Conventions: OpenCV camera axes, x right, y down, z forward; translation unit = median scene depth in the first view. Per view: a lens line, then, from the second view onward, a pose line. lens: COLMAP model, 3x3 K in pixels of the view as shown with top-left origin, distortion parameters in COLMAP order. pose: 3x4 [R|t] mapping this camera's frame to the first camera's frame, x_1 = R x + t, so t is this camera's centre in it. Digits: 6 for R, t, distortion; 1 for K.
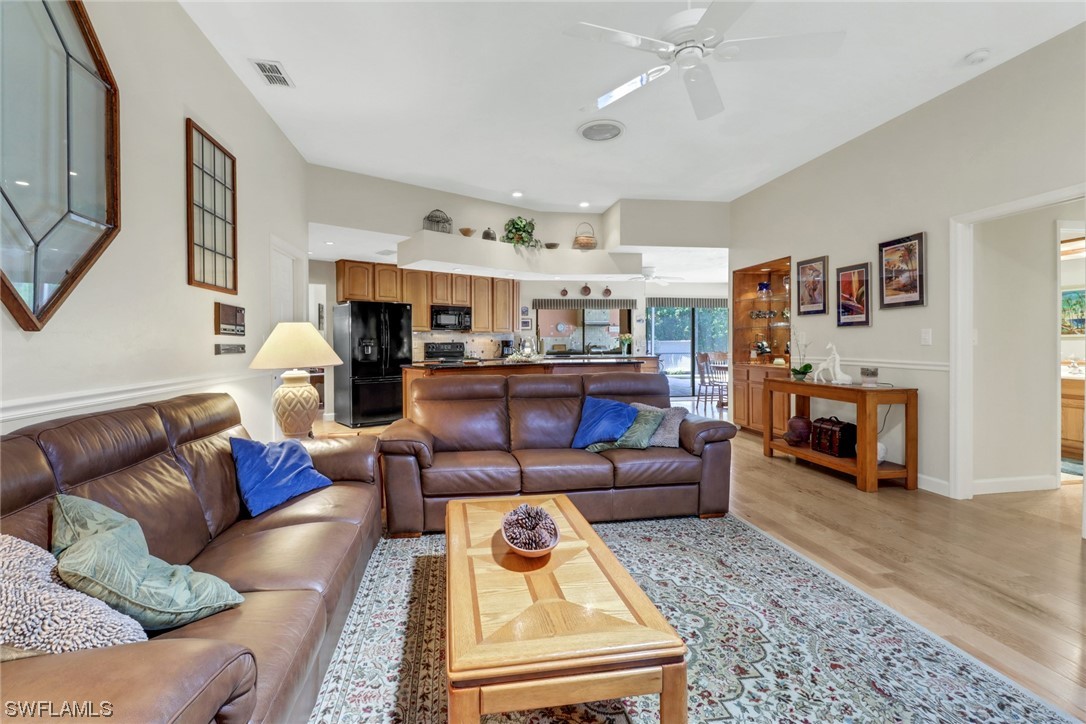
lens RADIAL K [[508.4, 0, 526.9], [0, 508.4, 345.5], [0, 0, 1]] dist [-0.004040, -0.000172]
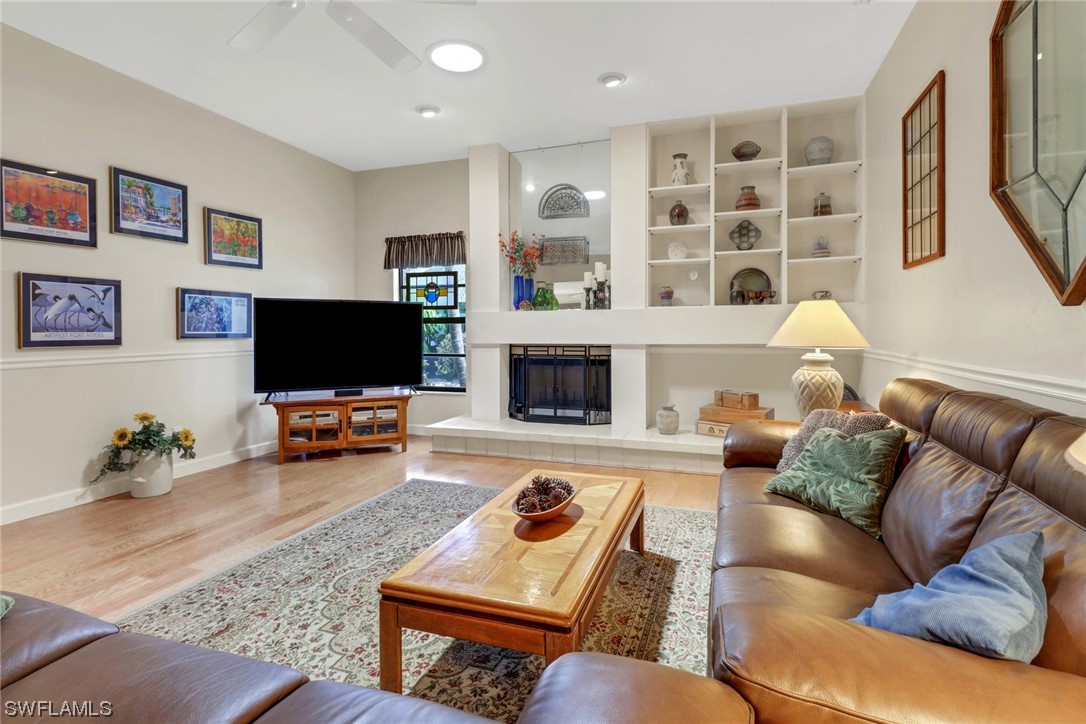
lens RADIAL K [[508.4, 0, 554.4], [0, 508.4, 331.1], [0, 0, 1]] dist [-0.004040, -0.000172]
pose [[-0.887551, 0.009958, 0.460601, -0.504023], [0.012675, 0.999916, 0.002806, 0.006103], [-0.460535, 0.008328, -0.887603, 1.912303]]
